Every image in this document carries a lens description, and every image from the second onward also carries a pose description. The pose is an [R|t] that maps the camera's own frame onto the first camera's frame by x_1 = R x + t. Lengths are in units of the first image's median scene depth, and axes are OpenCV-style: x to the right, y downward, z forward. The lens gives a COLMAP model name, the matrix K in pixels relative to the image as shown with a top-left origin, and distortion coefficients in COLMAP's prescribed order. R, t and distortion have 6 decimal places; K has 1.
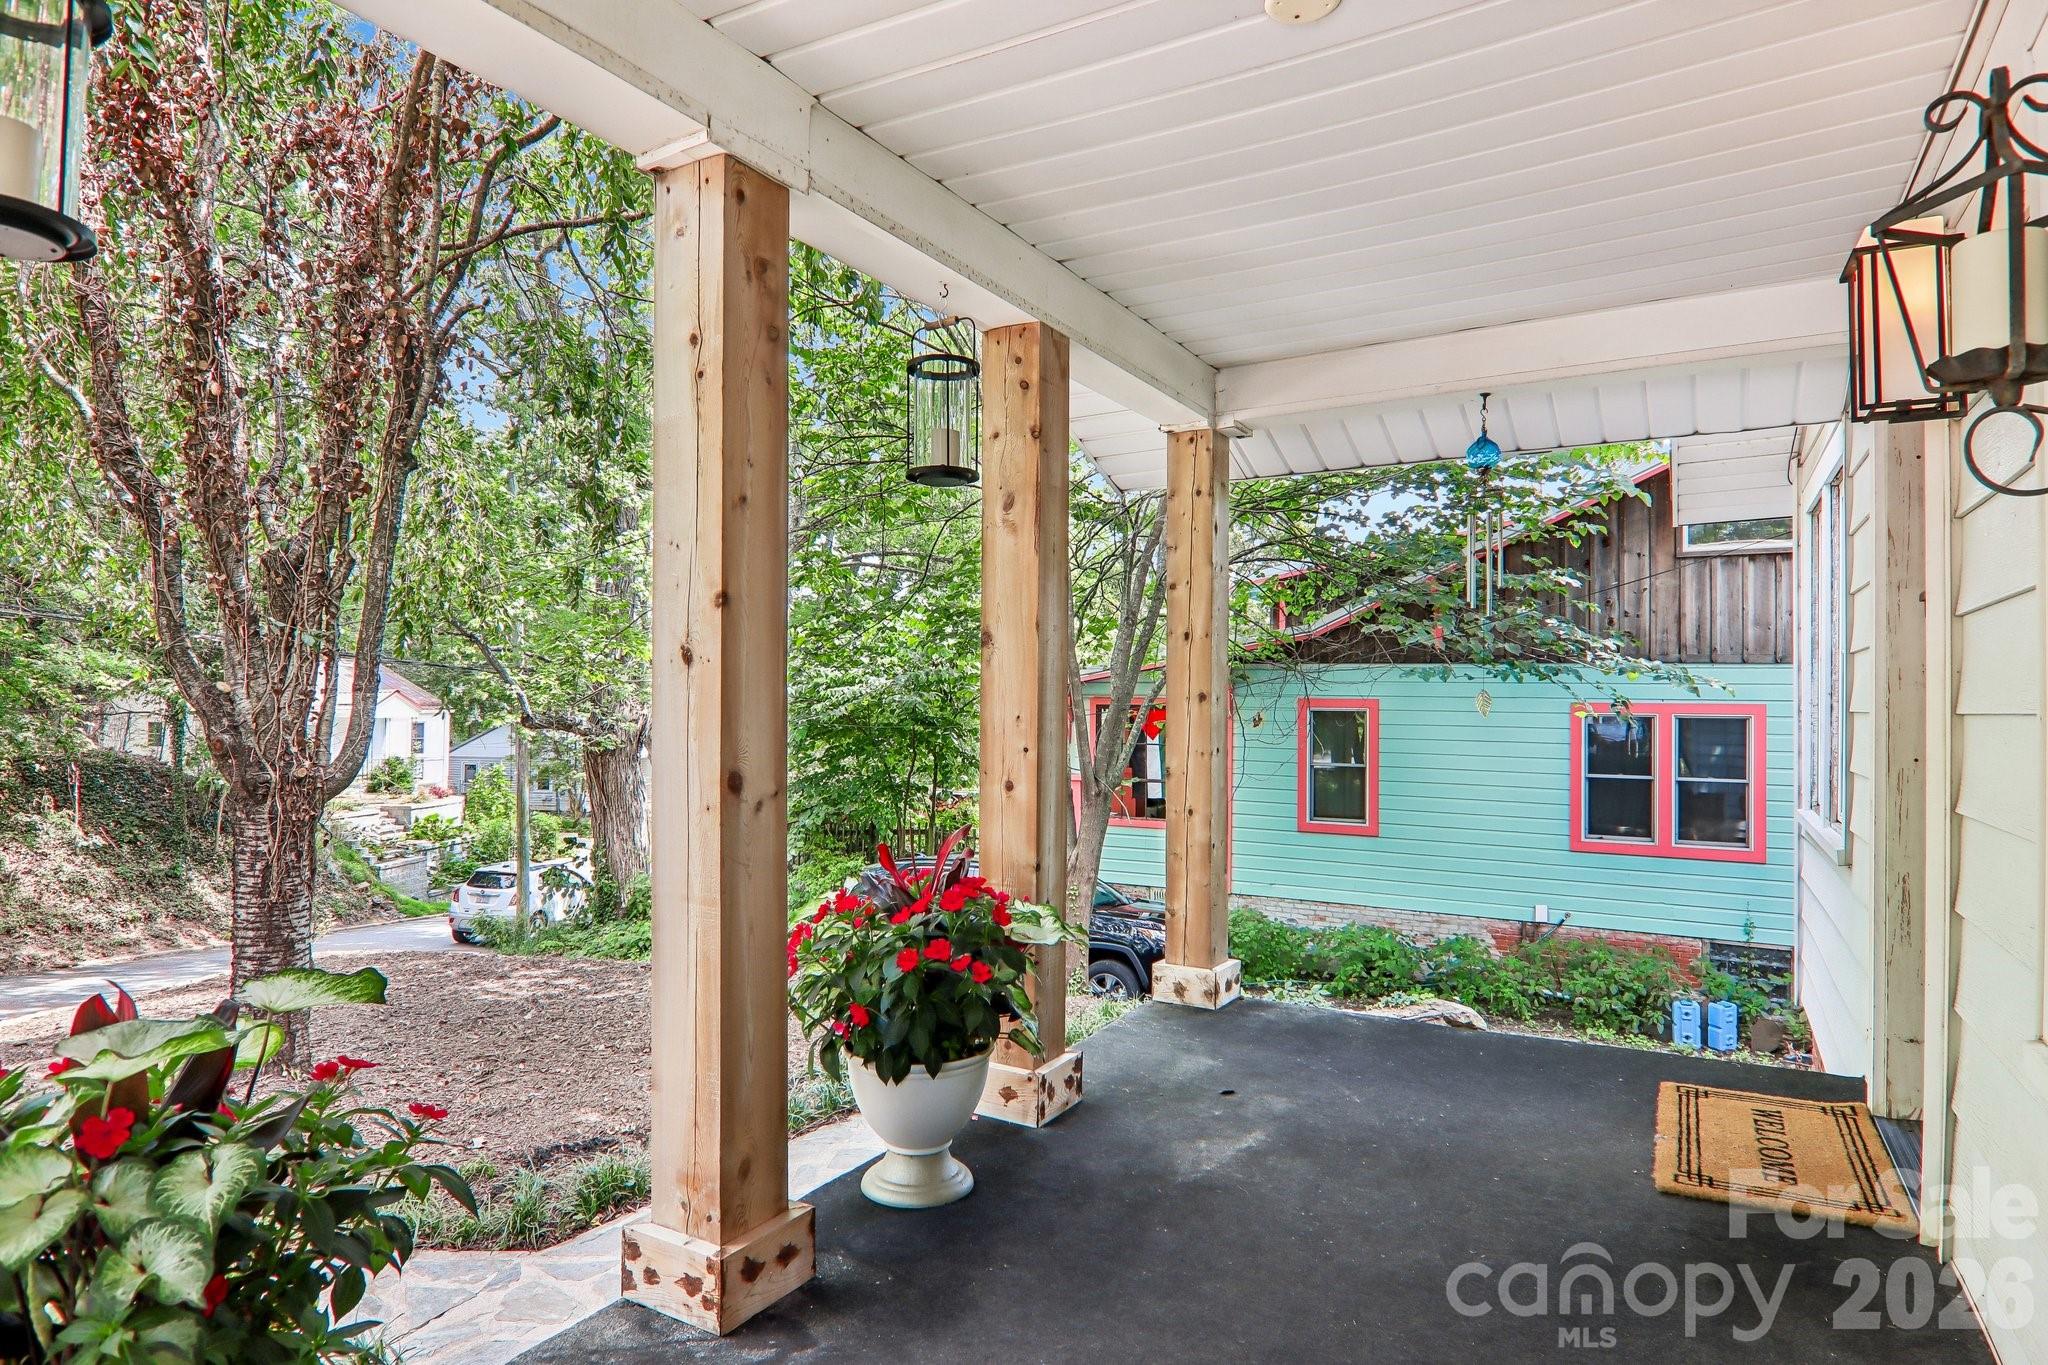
lens RADIAL K [[1146.5, 0, 1029.2], [0, 1146.5, 676.3], [0, 0, 1]] dist [-0.000931, -0.002225]
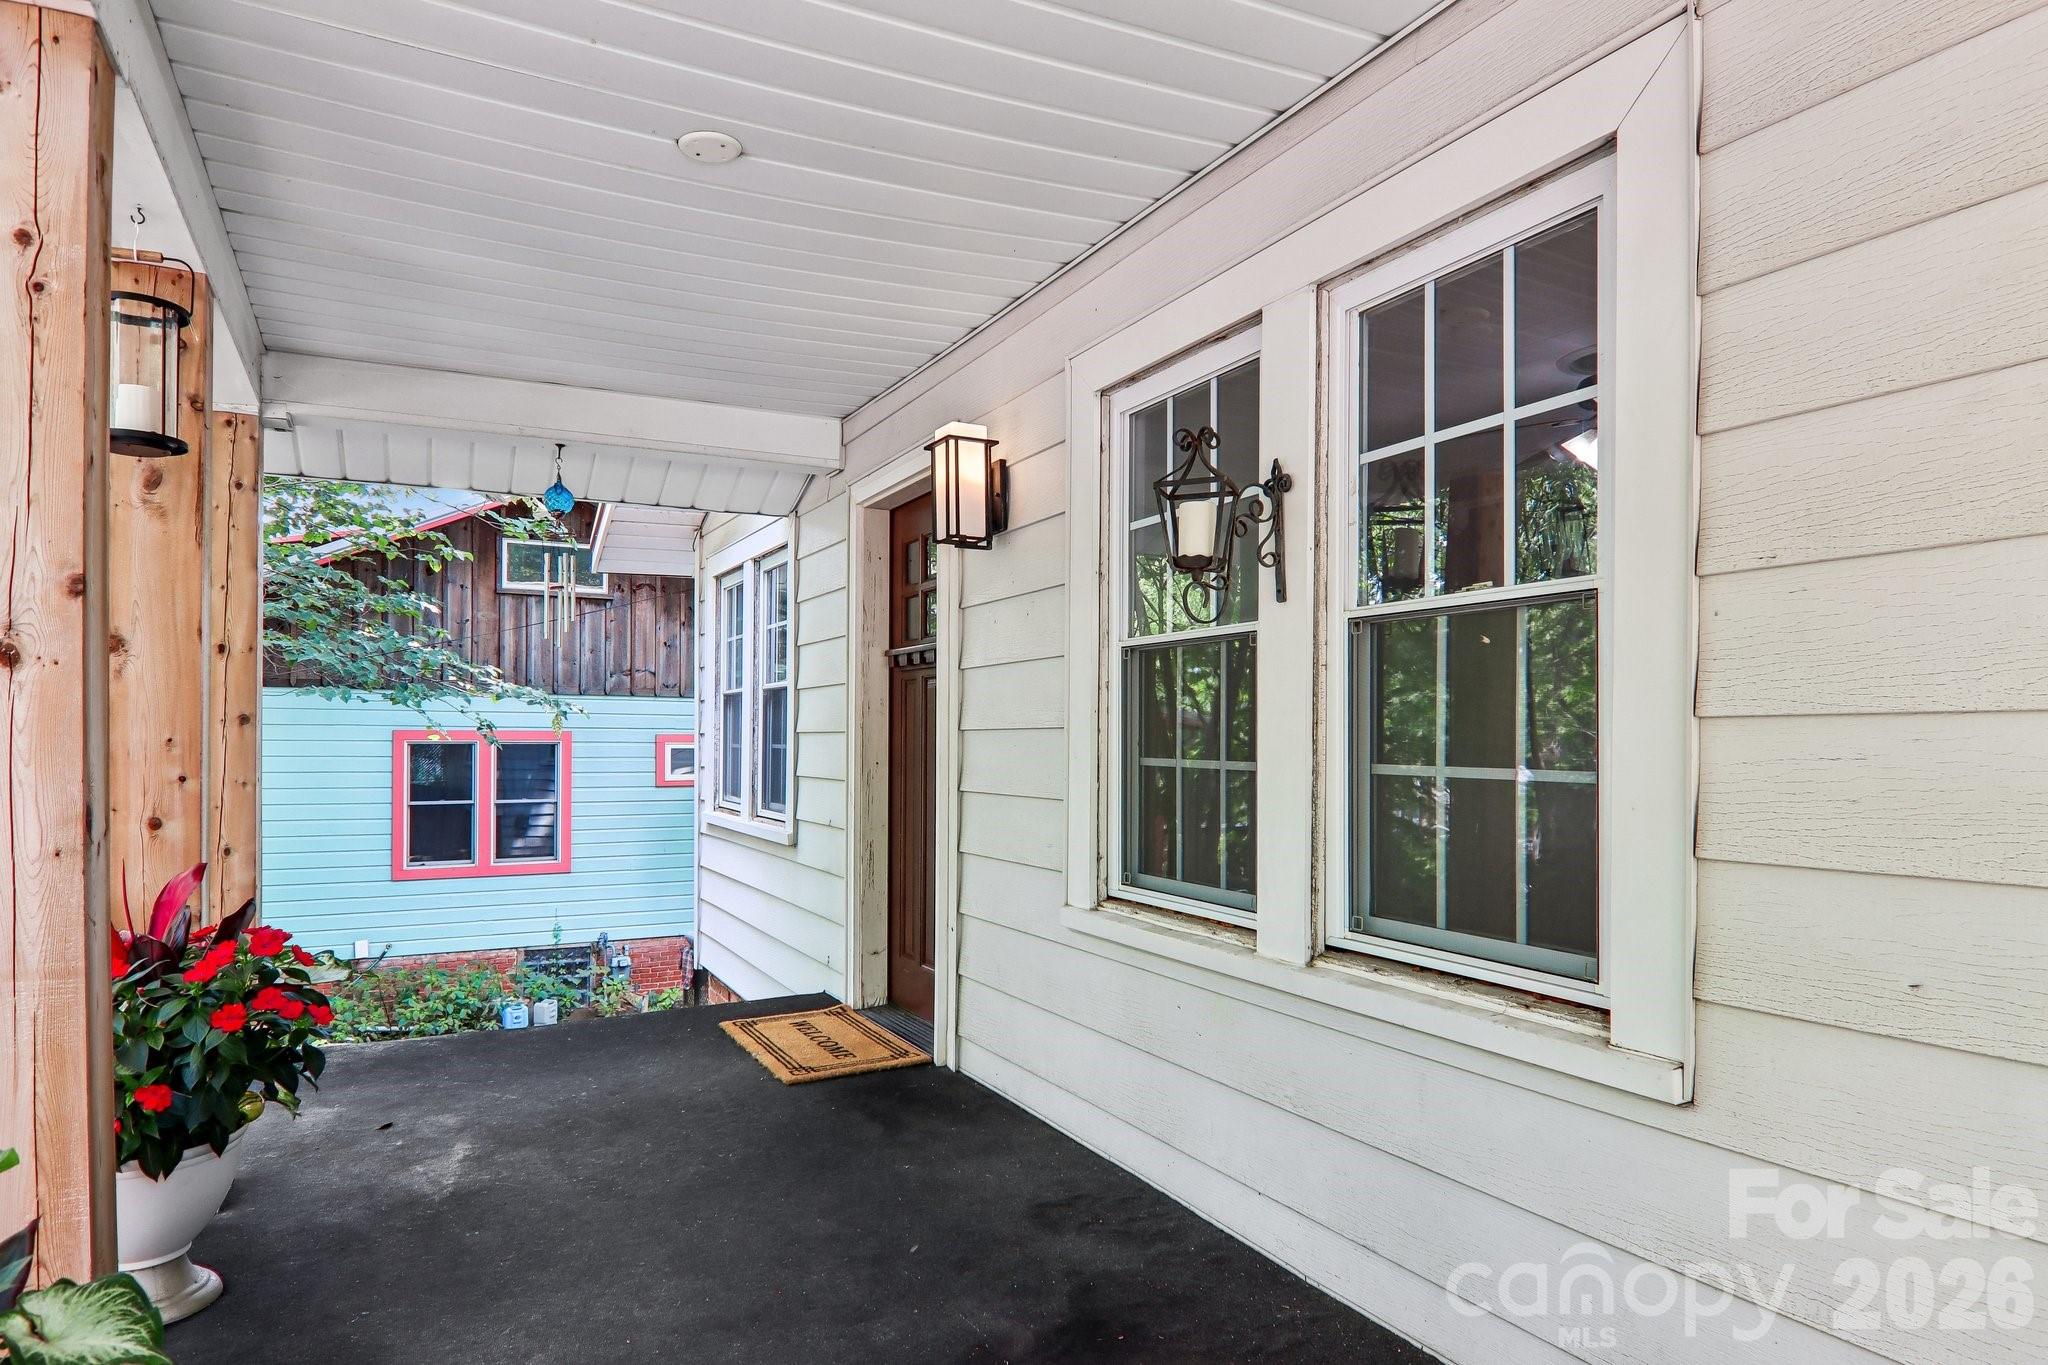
lens RADIAL K [[1175.0, 0, 1018.5], [0, 1175.0, 717.6], [0, 0, 1]] dist [-0.000838, -0.003866]
pose [[0.546081, 0.007502, 0.837699, -0.279245], [-0.017028, 0.999853, 0.002146, 0.004888], [-0.837559, -0.015437, 0.546129, 0.011598]]
